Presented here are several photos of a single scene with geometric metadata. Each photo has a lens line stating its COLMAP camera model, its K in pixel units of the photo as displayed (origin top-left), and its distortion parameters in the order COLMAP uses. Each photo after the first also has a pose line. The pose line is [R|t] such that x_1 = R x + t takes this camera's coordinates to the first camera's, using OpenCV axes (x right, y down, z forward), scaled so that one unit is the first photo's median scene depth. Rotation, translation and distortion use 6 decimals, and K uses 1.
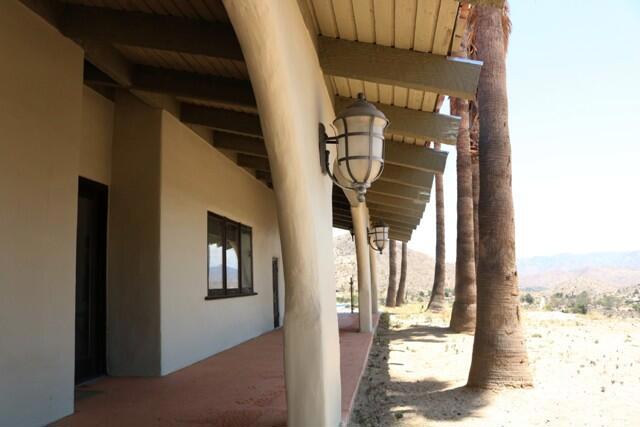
lens RADIAL K [[525.0, 0, 317.0], [0, 525.0, 215.0], [0, 0, 1]] dist [-0.146953, 0.120974]
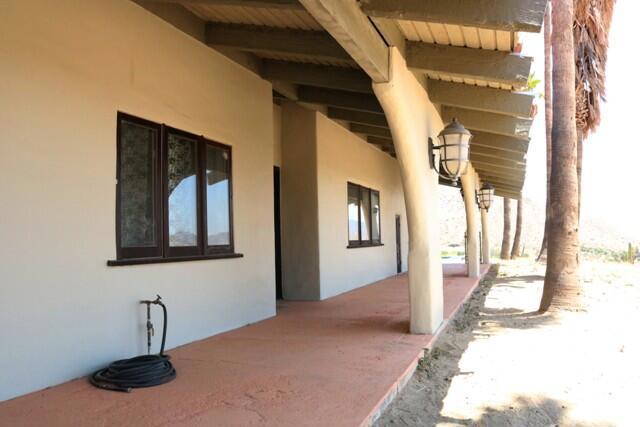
lens RADIAL K [[525.0, 0, 324.6], [0, 525.0, 215.6], [0, 0, 1]] dist [-0.146953, 0.120974]
pose [[0.977408, -0.001810, -0.211354, 0.019062], [0.020487, 0.996066, 0.086214, -0.050911], [0.210367, -0.088596, 0.973600, -0.424599]]
